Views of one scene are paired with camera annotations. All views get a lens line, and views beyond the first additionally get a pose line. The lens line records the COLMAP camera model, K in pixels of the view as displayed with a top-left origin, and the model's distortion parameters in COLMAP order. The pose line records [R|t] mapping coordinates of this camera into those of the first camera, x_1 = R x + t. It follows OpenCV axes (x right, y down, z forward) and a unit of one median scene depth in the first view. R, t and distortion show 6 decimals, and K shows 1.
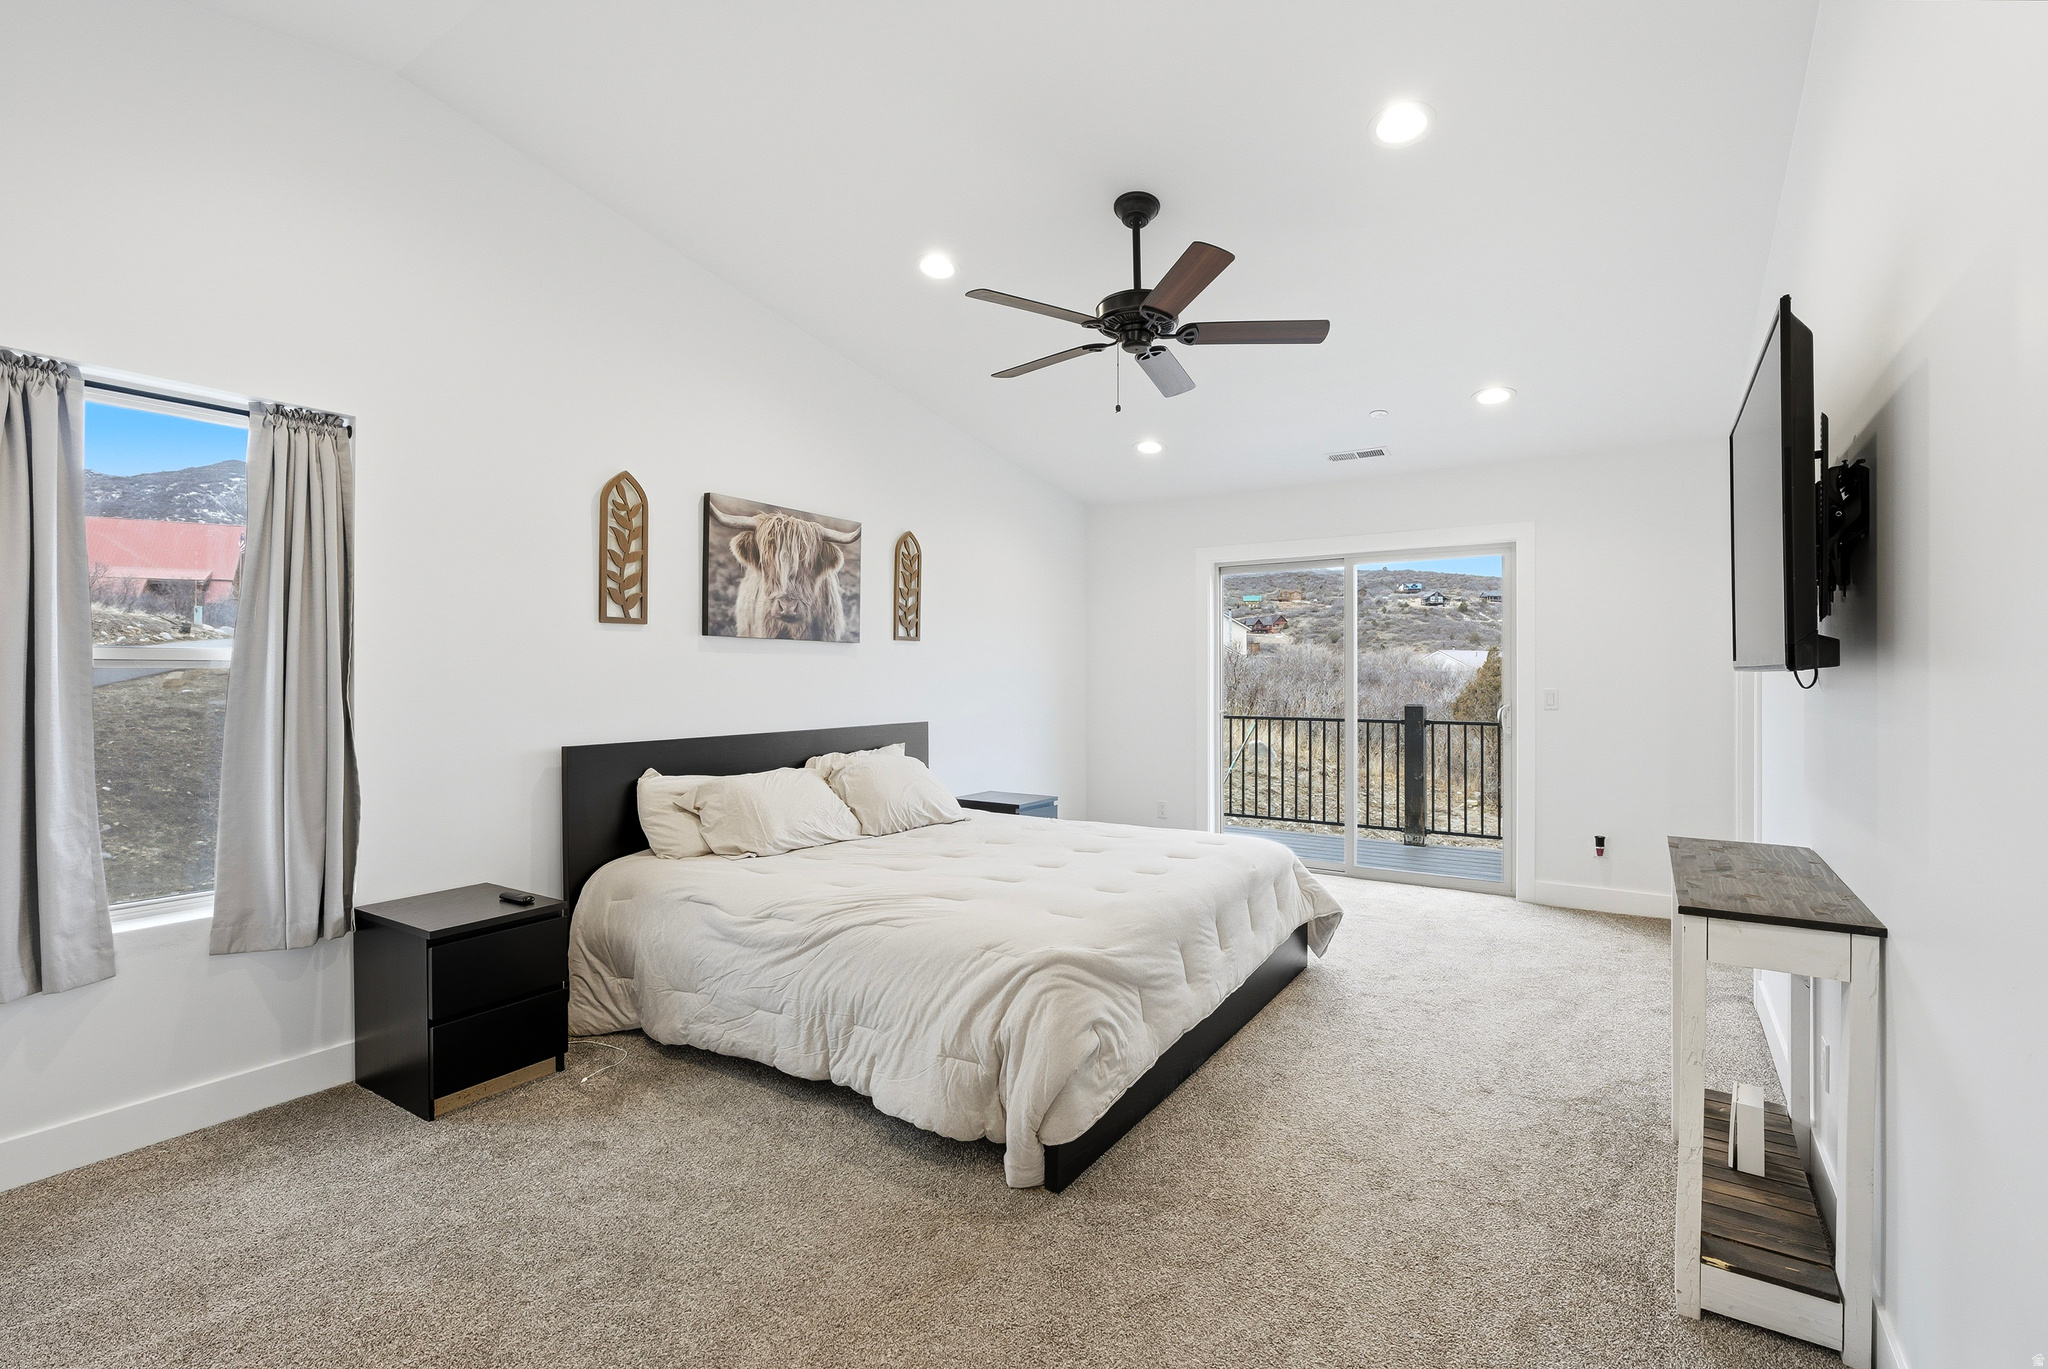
lens RADIAL K [[949.4, 0, 1024.4], [0, 949.4, 672.7], [0, 0, 1]] dist [-0.005627, 0.000665]
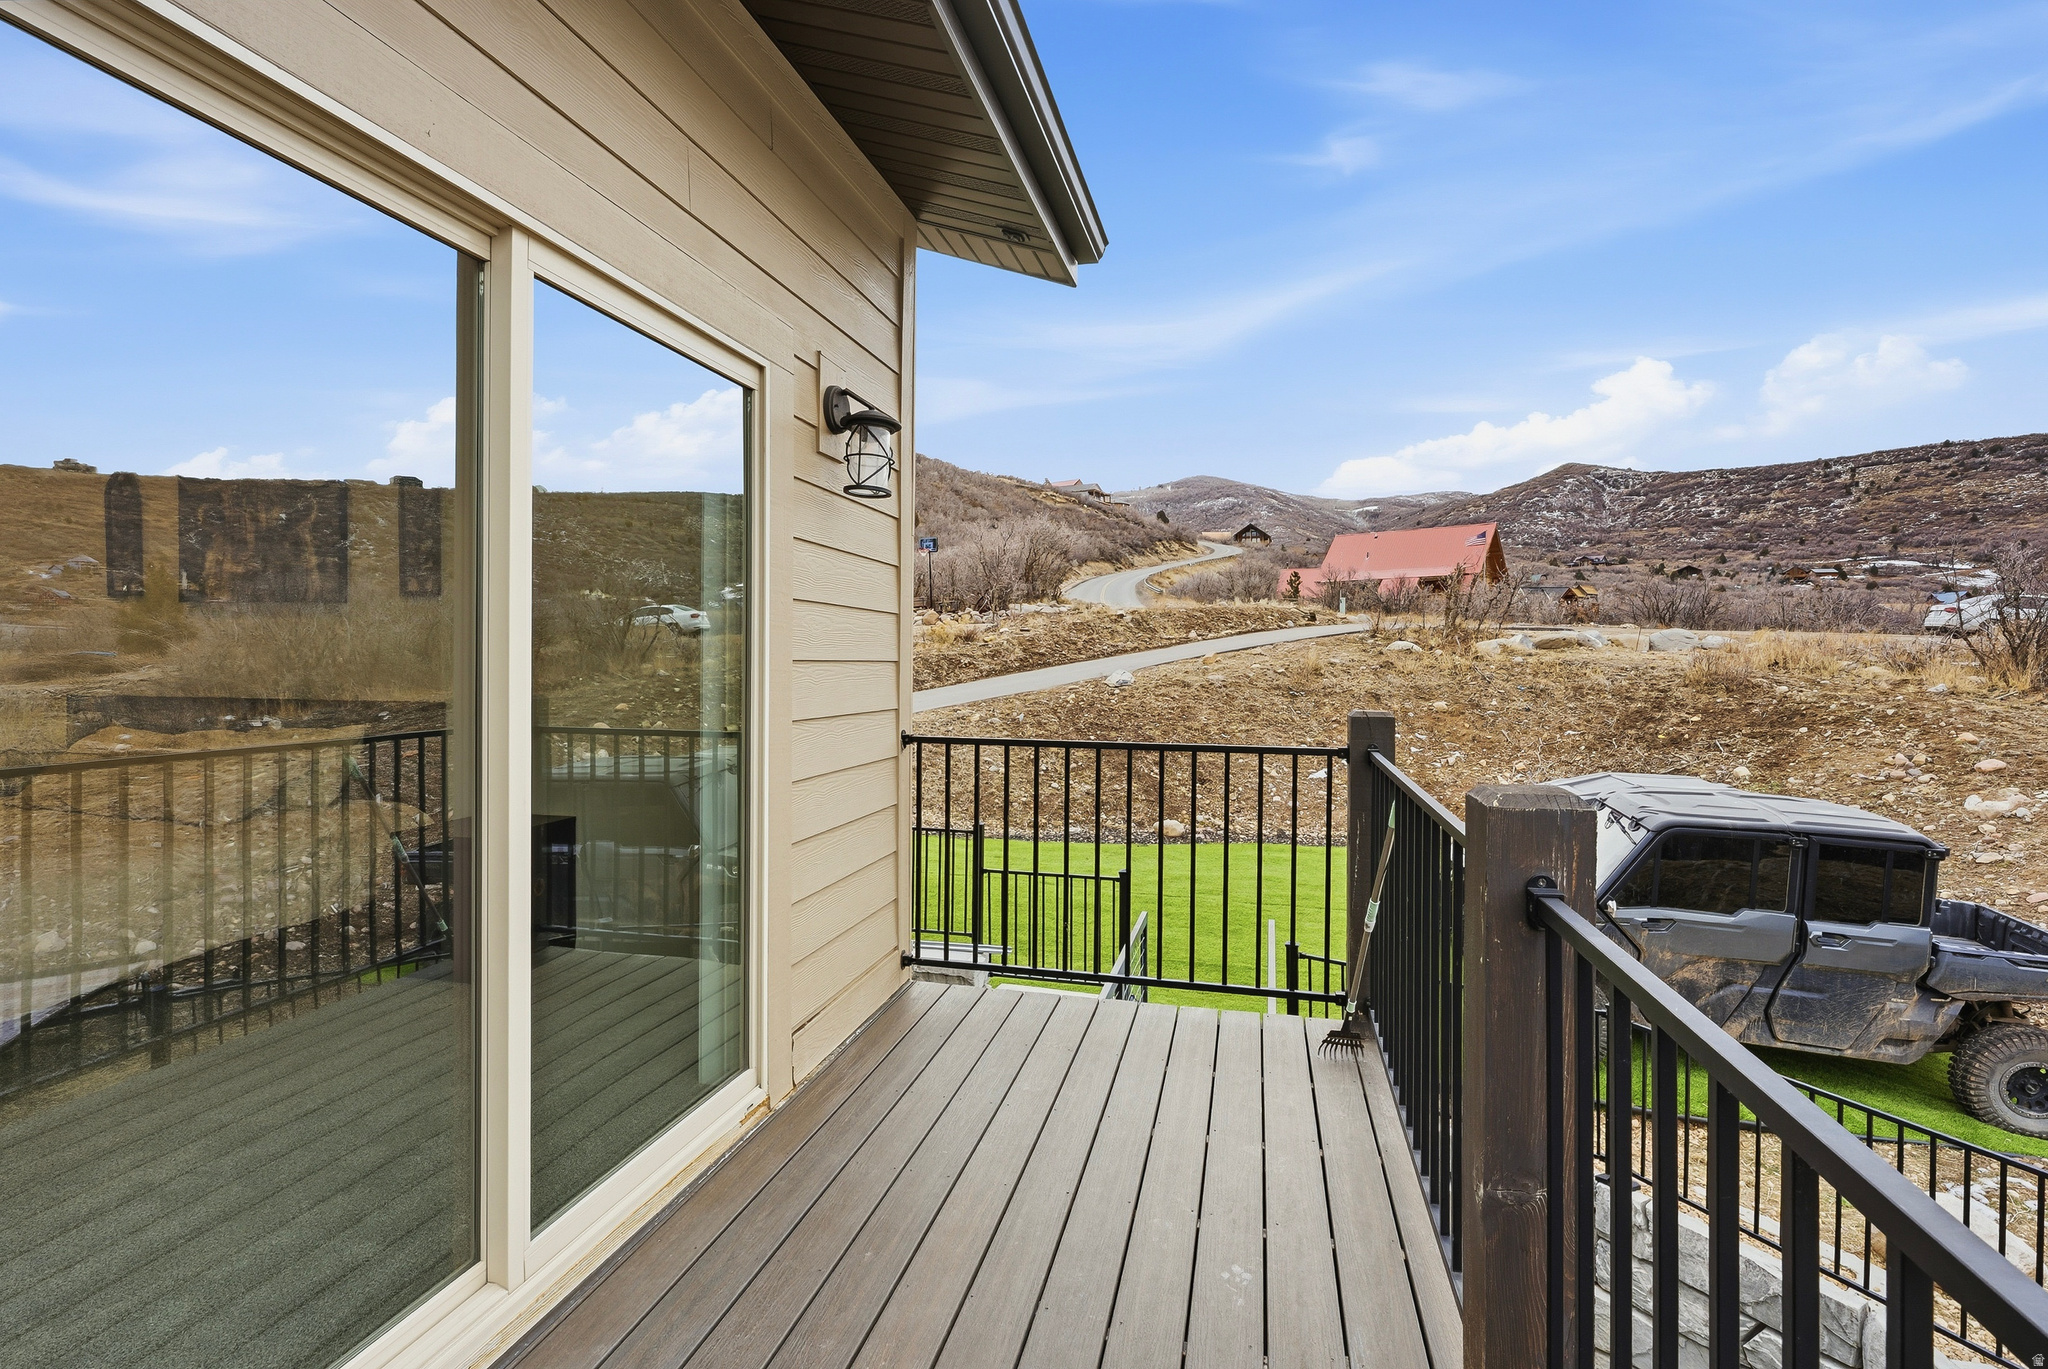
lens RADIAL K [[949.4, 0, 1021.4], [0, 949.4, 668.9], [0, 0, 1]] dist [-0.005627, 0.000665]
pose [[0.322546, 0.013546, -0.946457, 0.885320], [0.000961, 0.999892, 0.014638, 0.015730], [0.946553, -0.005631, 0.322498, 1.419785]]
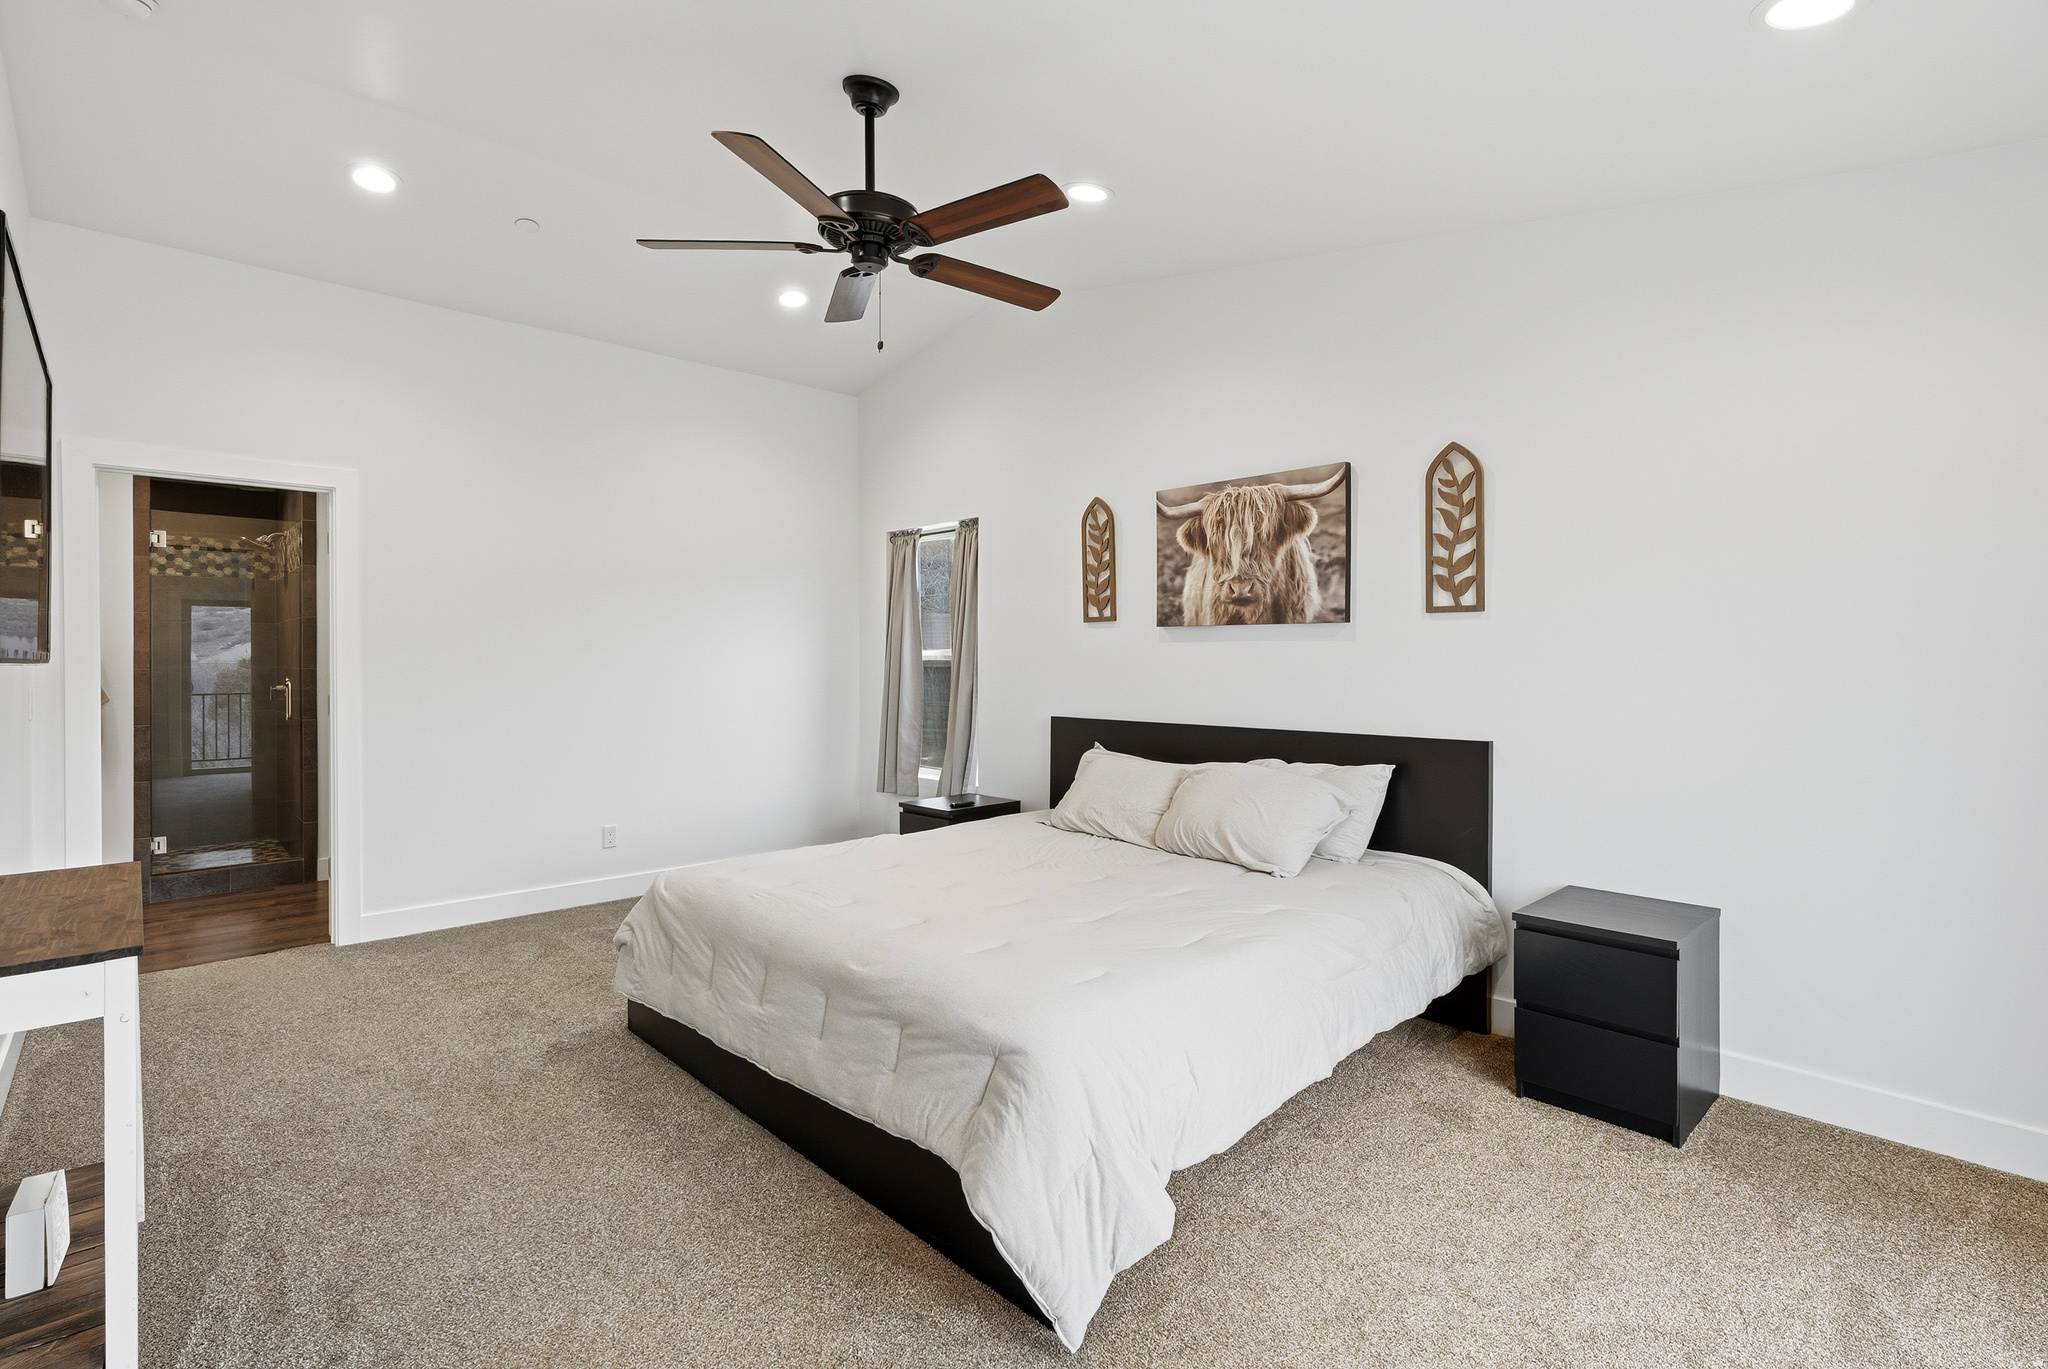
lens RADIAL K [[949.4, 0, 1027.8], [0, 949.4, 686.4], [0, 0, 1]] dist [-0.005627, 0.000665]
pose [[-0.238460, 0.009644, -0.971104, 0.673683], [-0.013040, 0.999829, 0.013132, 0.014128], [0.971065, 0.015794, -0.238293, 1.025010]]
